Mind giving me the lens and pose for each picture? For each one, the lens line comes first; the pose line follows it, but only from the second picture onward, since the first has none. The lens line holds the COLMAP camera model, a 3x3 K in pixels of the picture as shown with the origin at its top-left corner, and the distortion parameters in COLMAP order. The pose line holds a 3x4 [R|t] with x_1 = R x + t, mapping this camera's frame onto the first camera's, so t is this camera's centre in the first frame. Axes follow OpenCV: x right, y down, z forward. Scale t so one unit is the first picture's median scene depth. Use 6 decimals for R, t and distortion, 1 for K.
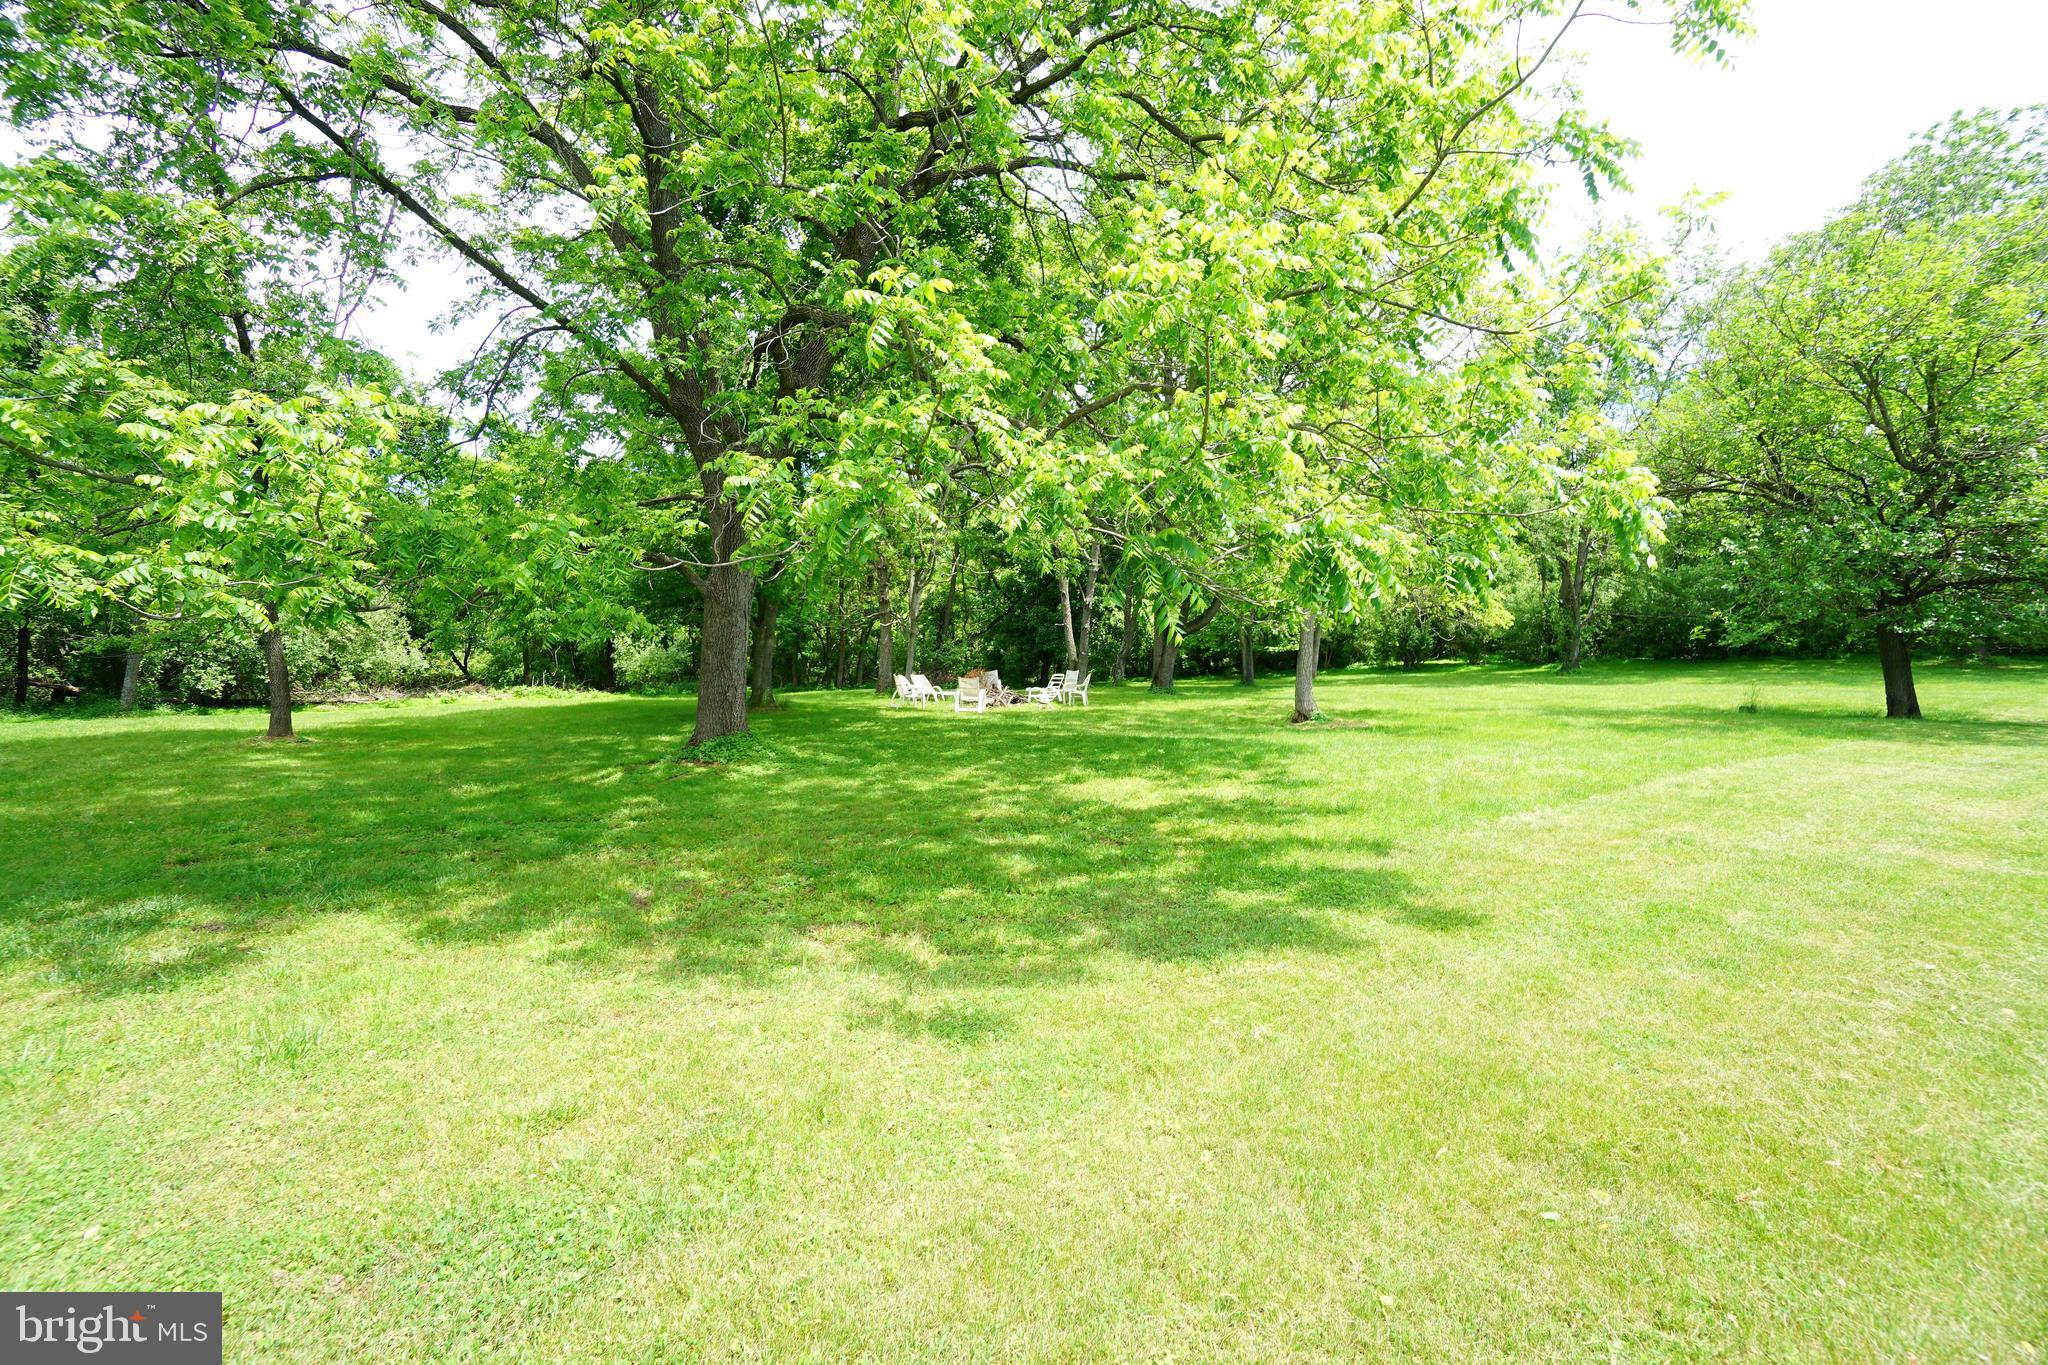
lens RADIAL K [[880.2, 0, 1024.0], [0, 880.2, 682.5], [0, 0, 1]] dist [-0.059497, 0.021817]
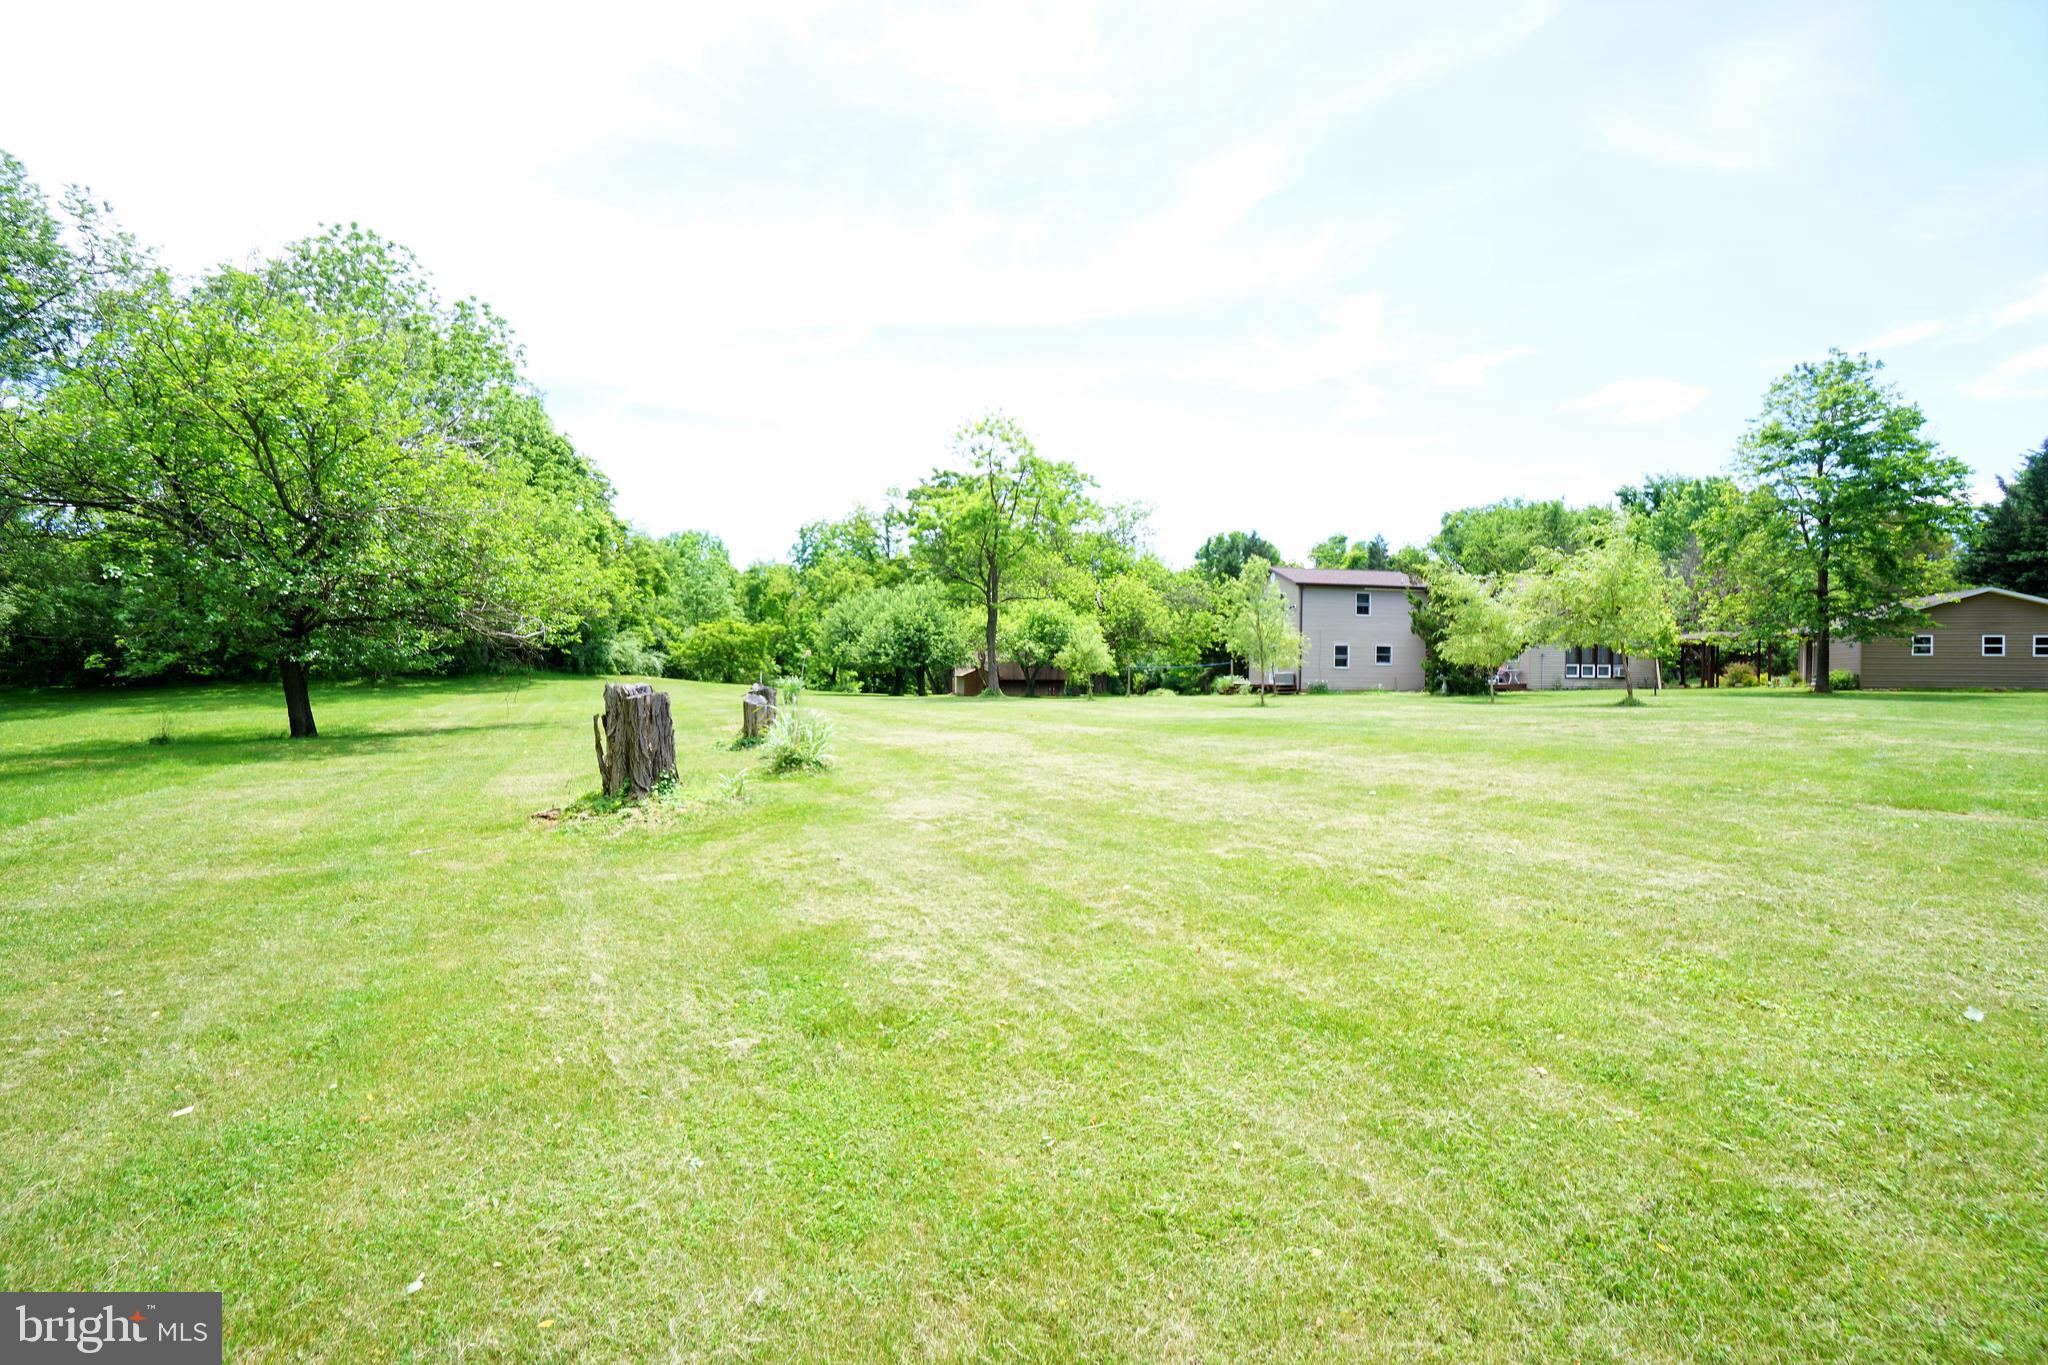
lens RADIAL K [[880.2, 0, 1024.0], [0, 880.2, 682.5], [0, 0, 1]] dist [-0.059497, 0.021817]
pose [[0.153711, -0.031975, 0.987598, 0.062652], [0.045609, 0.998641, 0.025234, -0.015763], [-0.987063, 0.041165, 0.154960, -0.130610]]
